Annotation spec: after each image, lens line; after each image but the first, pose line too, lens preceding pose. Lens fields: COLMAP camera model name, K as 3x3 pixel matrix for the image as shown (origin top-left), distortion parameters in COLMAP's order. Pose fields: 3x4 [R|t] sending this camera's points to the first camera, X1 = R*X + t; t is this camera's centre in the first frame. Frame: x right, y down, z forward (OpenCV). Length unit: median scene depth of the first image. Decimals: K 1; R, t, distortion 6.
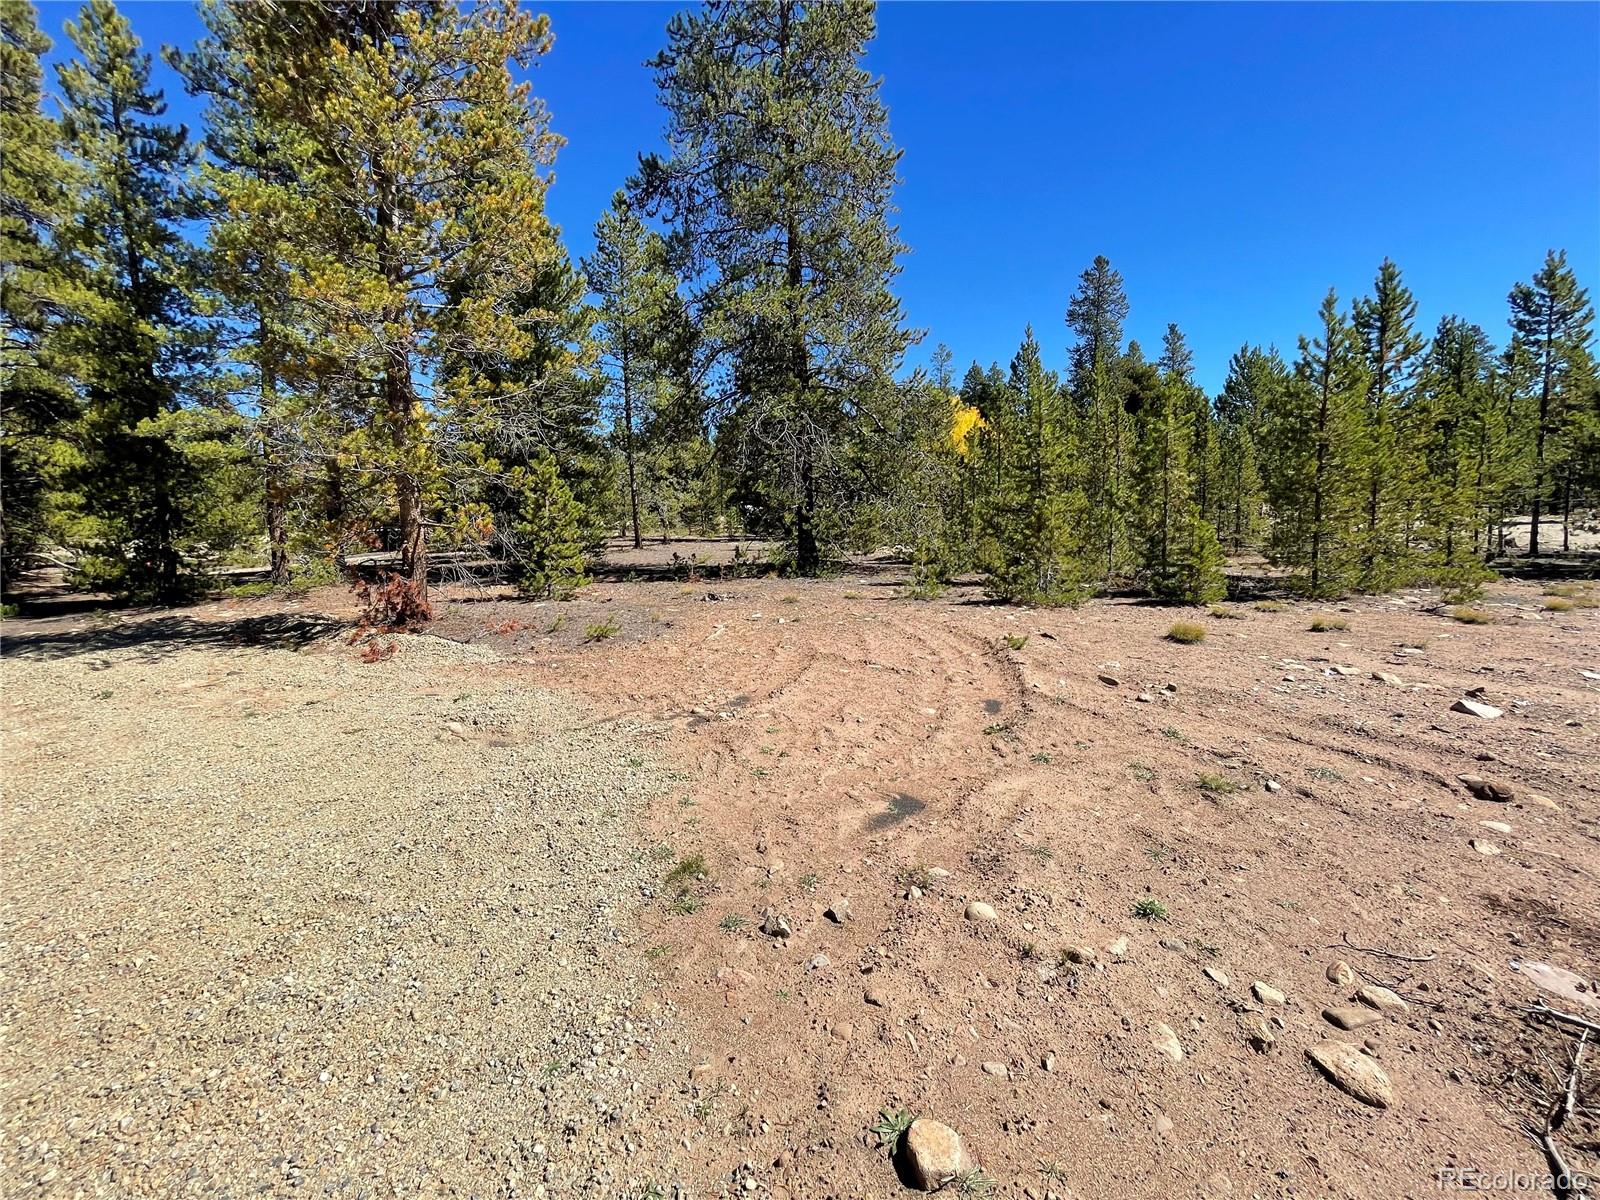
lens RADIAL K [[648.6, 0, 794.0], [0, 648.6, 592.5], [0, 0, 1]] dist [-0.004227, 0.002009]
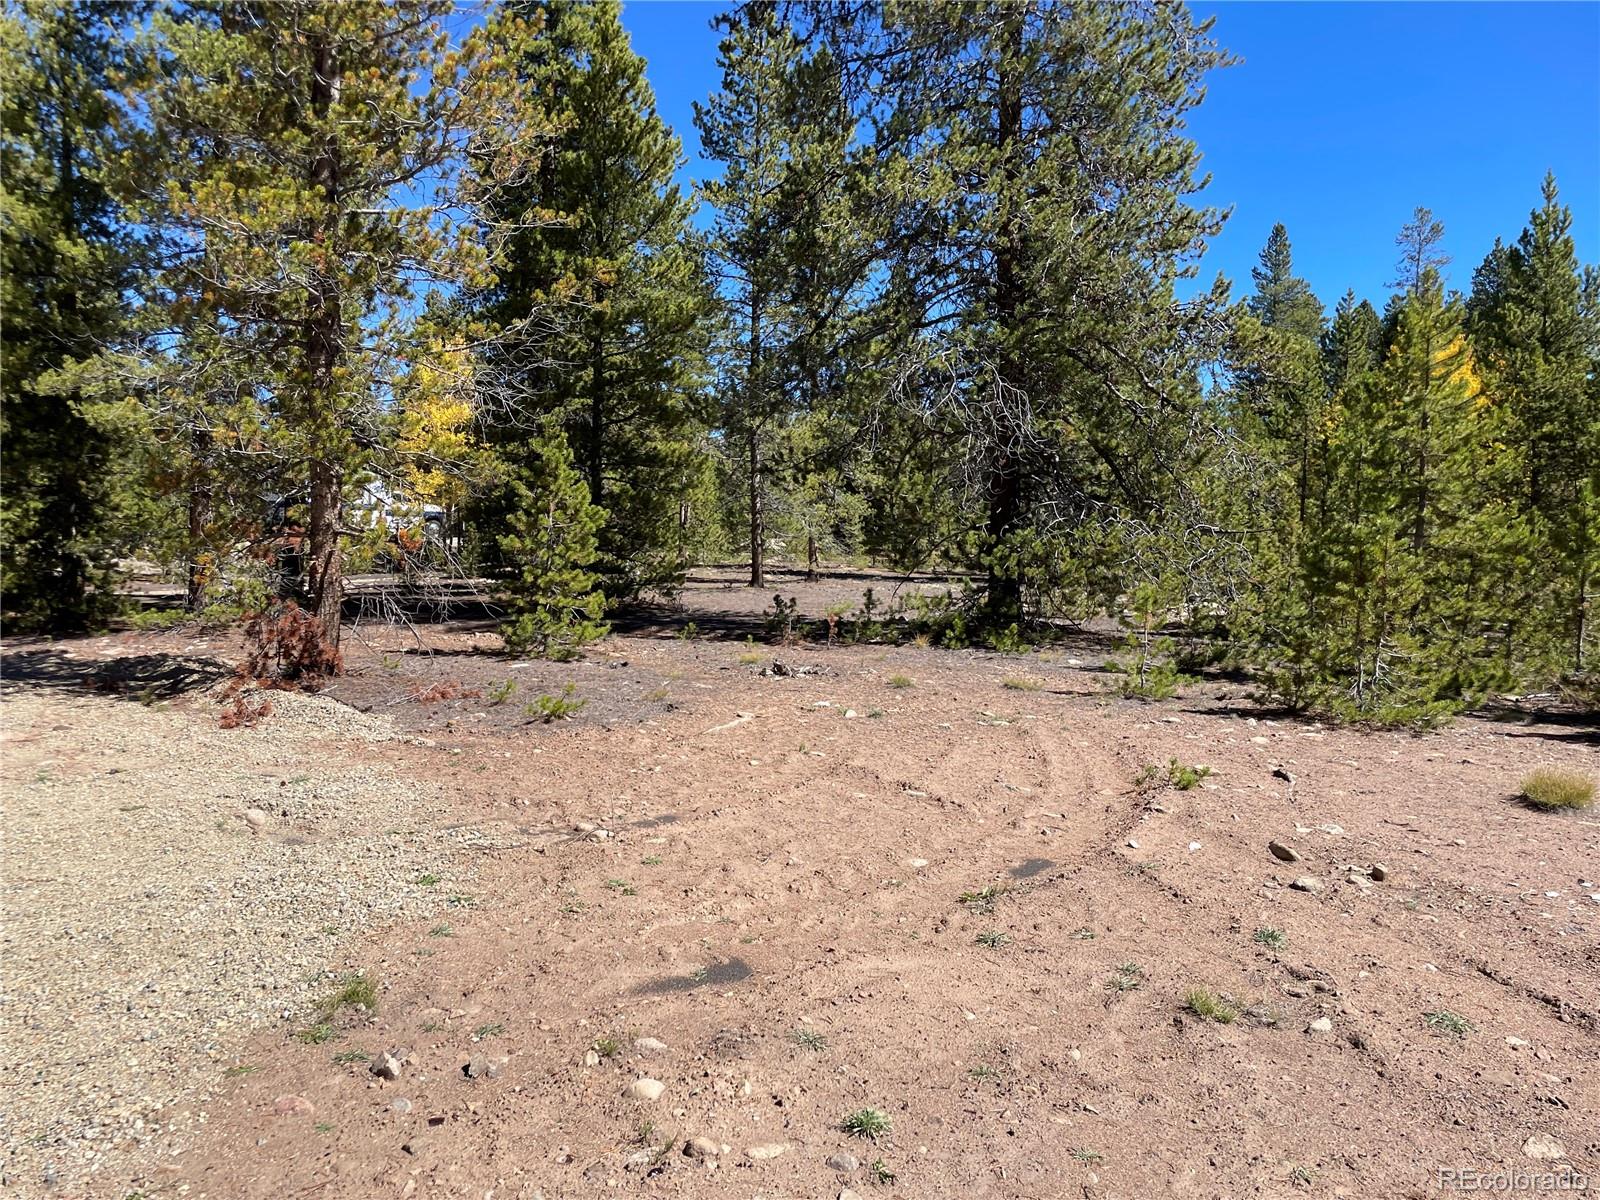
lens RADIAL K [[1202.6, 0, 800.1], [0, 1202.6, 601.5], [0, 0, 1]] dist [0.068839, -0.074494]
pose [[0.963475, 0.049290, -0.263223, 0.161303], [-0.065443, 0.996450, -0.052952, 0.001327], [0.259678, 0.068244, 0.963281, -0.062612]]
